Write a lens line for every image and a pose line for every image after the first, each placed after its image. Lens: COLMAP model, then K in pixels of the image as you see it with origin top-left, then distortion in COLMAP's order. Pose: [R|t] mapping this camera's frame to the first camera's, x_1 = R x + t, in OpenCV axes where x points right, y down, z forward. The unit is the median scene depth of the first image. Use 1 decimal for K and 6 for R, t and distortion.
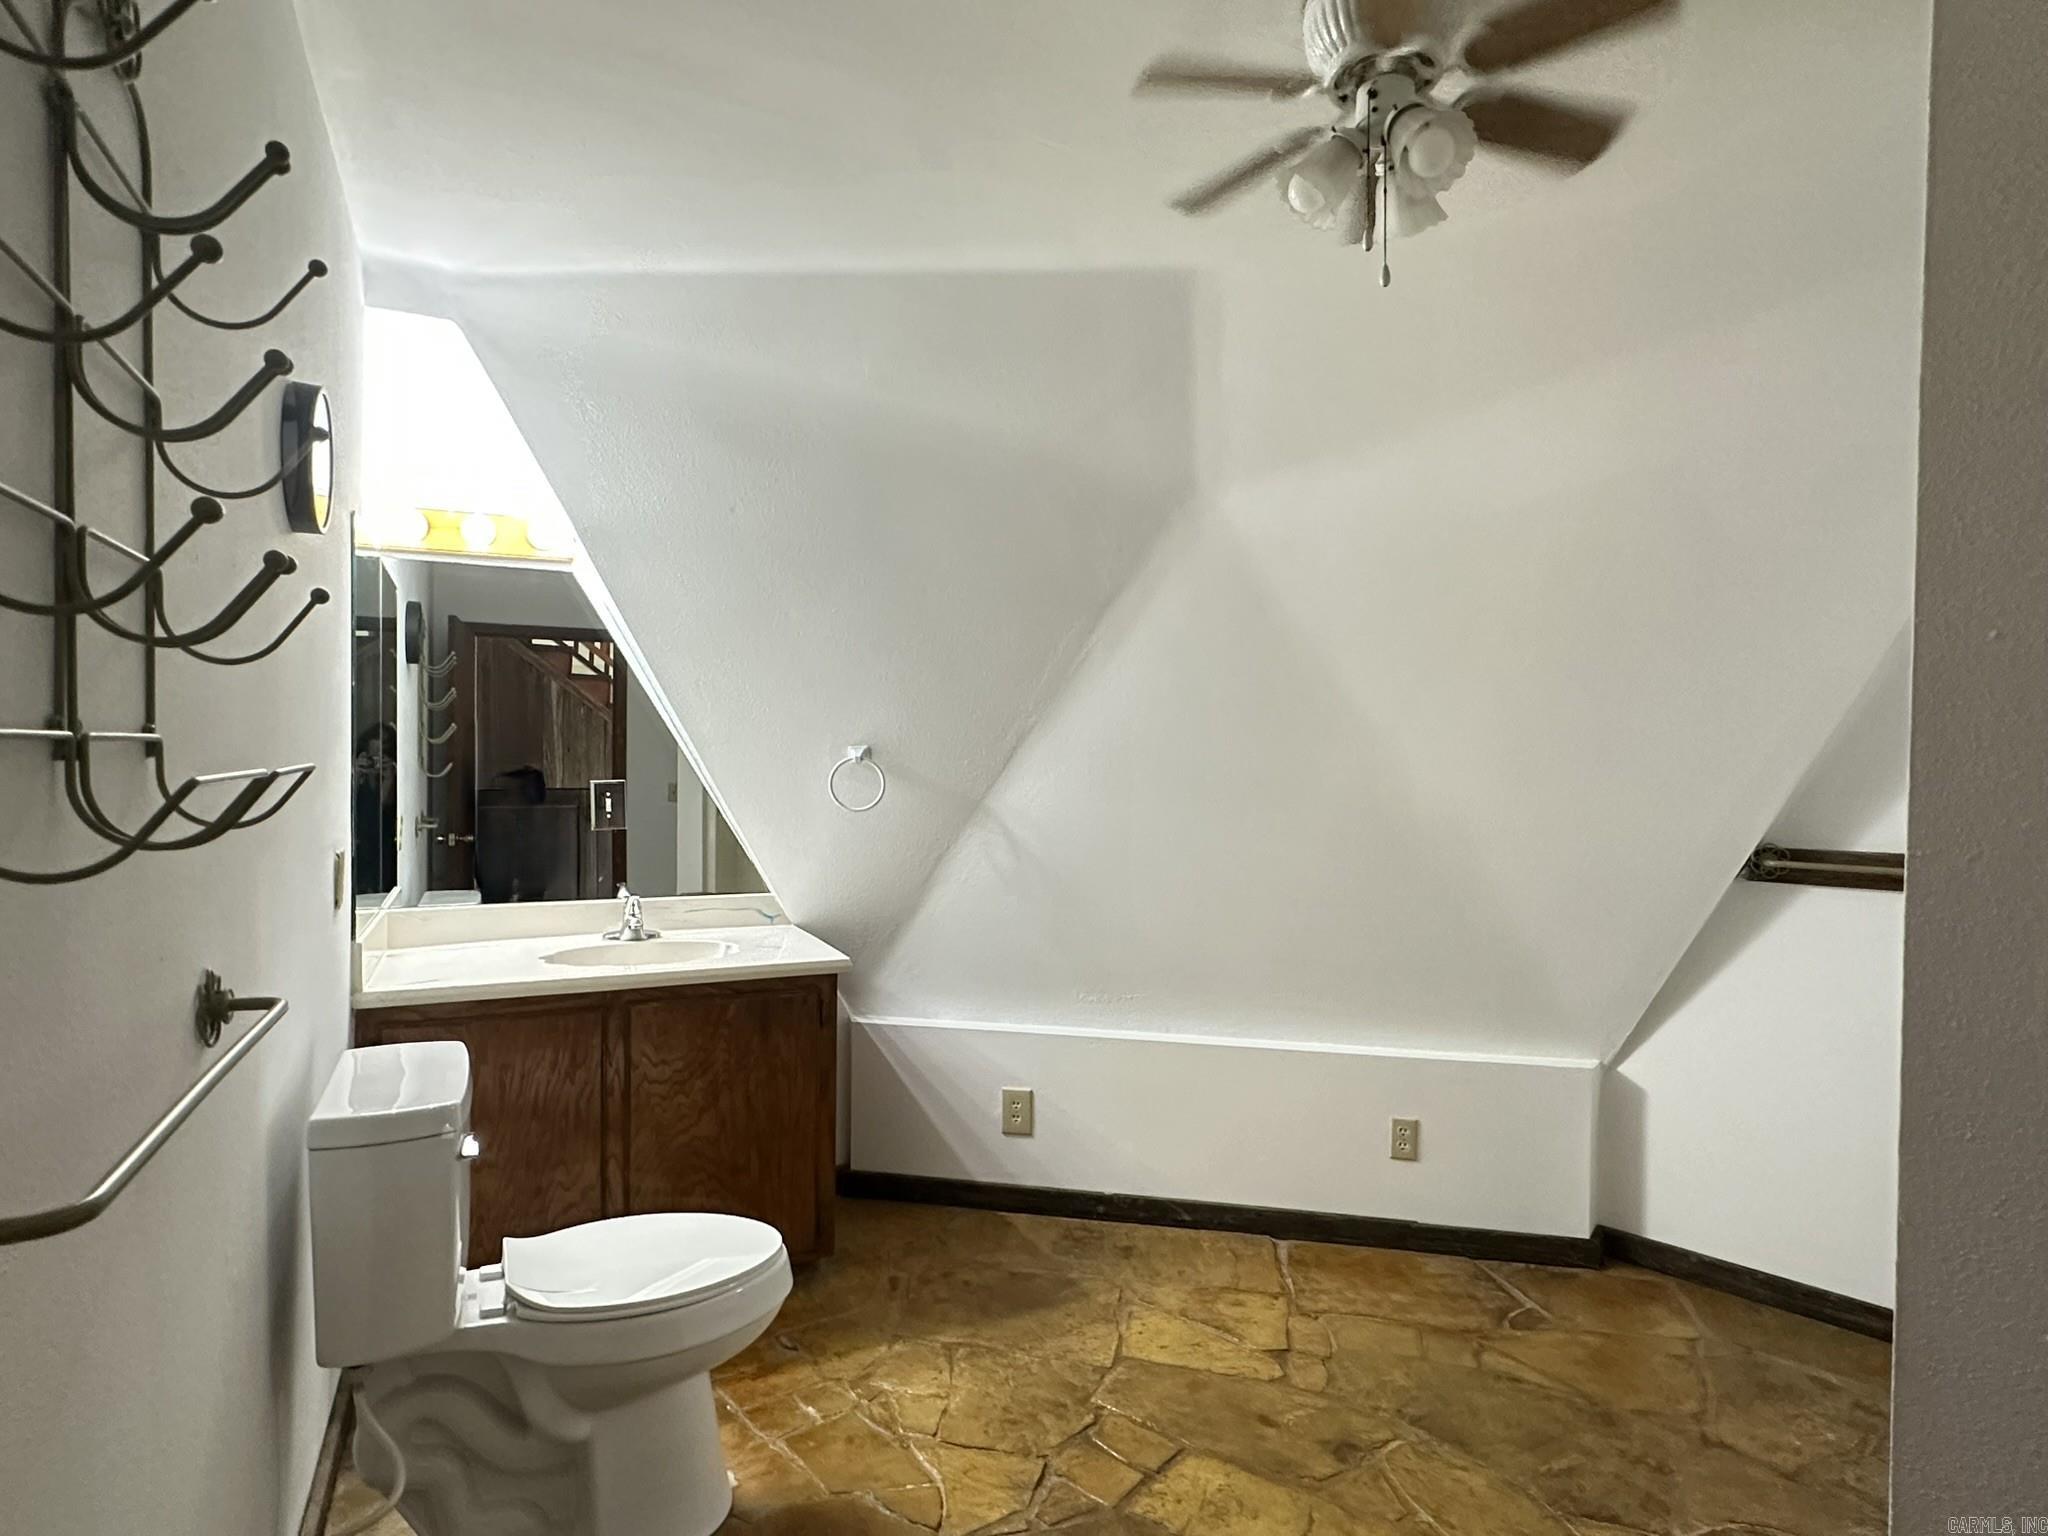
lens RADIAL K [[1098.0, 0, 1019.5], [0, 1098.0, 781.6], [0, 0, 1]] dist [-0.001466, 0.000489]
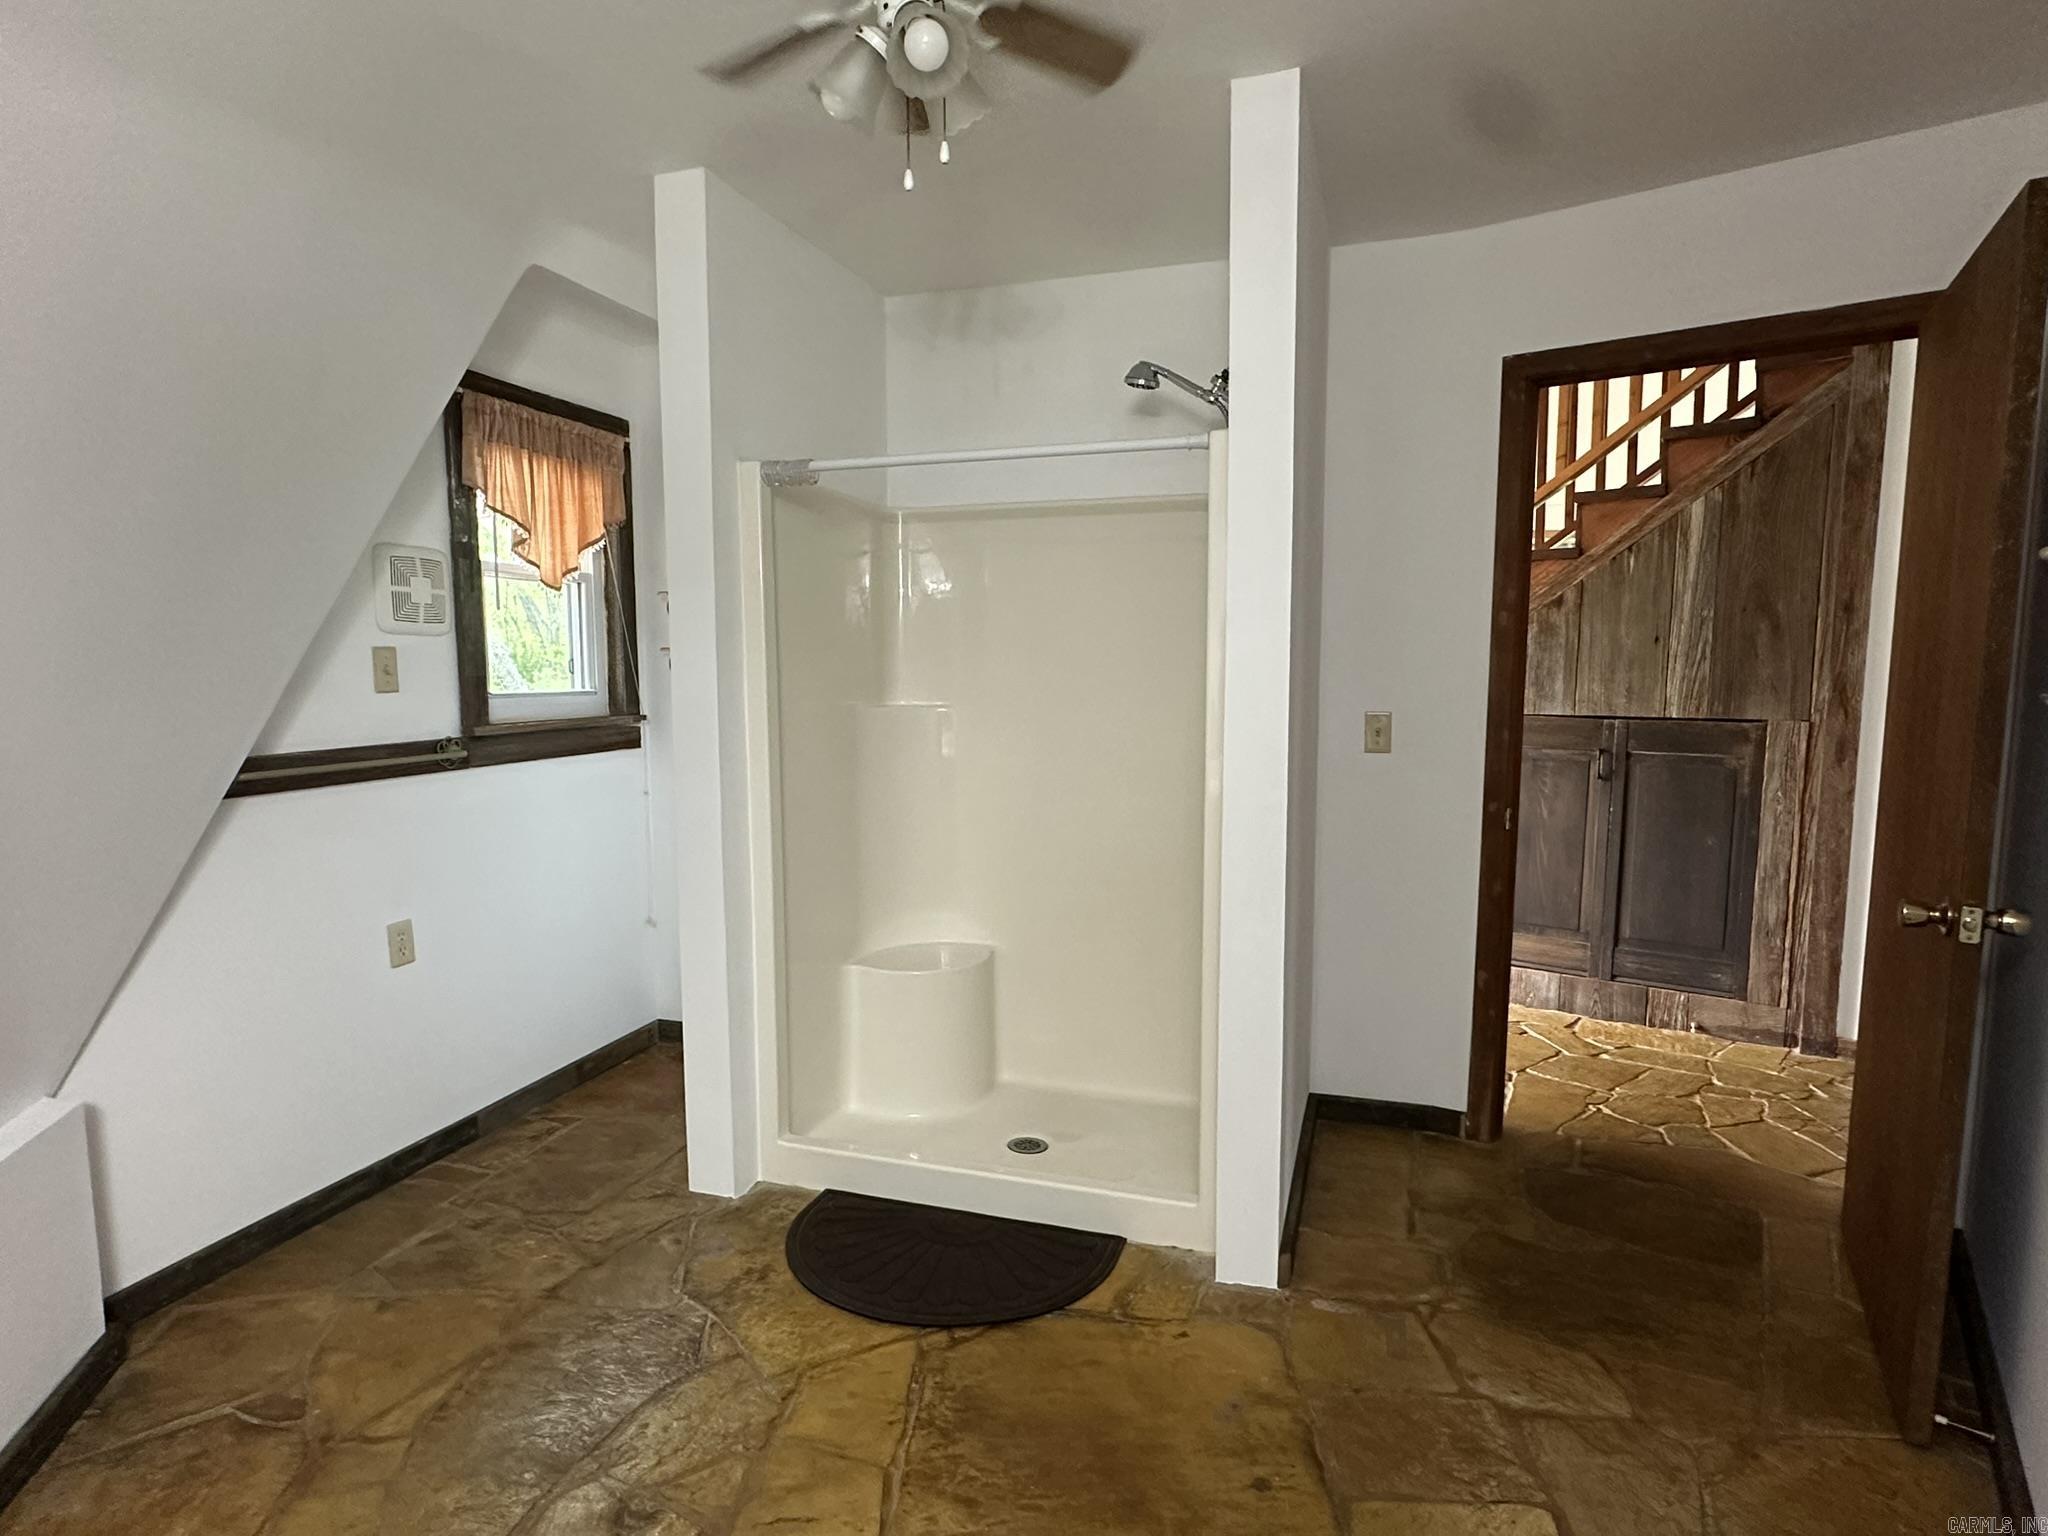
lens RADIAL K [[1098.0, 0, 1019.5], [0, 1098.0, 781.6], [0, 0, 1]] dist [-0.001466, 0.000489]
pose [[-0.470691, -0.108047, 0.875658, -0.405792], [0.016131, 0.991254, 0.130981, -0.028420], [-0.882151, 0.075777, -0.464831, 0.894603]]
